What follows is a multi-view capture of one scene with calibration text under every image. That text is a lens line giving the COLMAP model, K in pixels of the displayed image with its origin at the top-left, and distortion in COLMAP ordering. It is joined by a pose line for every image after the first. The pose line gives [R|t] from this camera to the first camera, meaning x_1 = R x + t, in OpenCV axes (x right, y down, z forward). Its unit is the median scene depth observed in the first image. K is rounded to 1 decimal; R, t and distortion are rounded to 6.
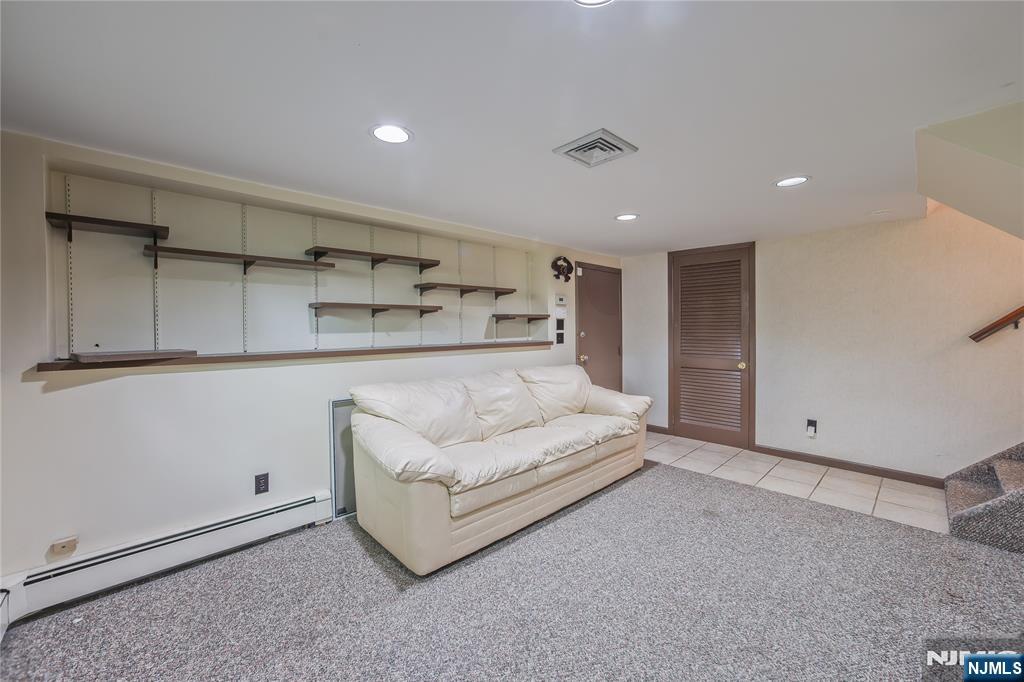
lens RADIAL K [[409.5, 0, 514.8], [0, 409.5, 330.4], [0, 0, 1]] dist [-0.001947, -0.000007]
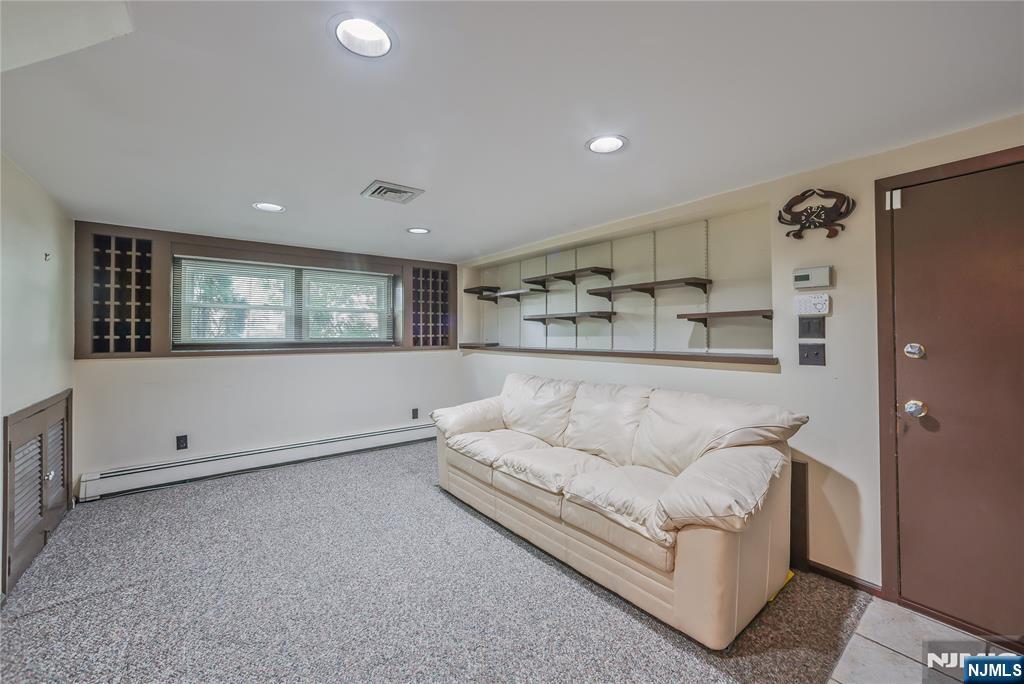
lens RADIAL K [[410.1, 0, 512.8], [0, 410.1, 321.1], [0, 0, 1]] dist [-0.002962, 0.000306]
pose [[-0.110860, -0.020844, -0.993617, 0.839168], [0.000188, 0.999780, -0.020994, -0.014429], [0.993836, -0.002514, -0.110832, 0.892978]]
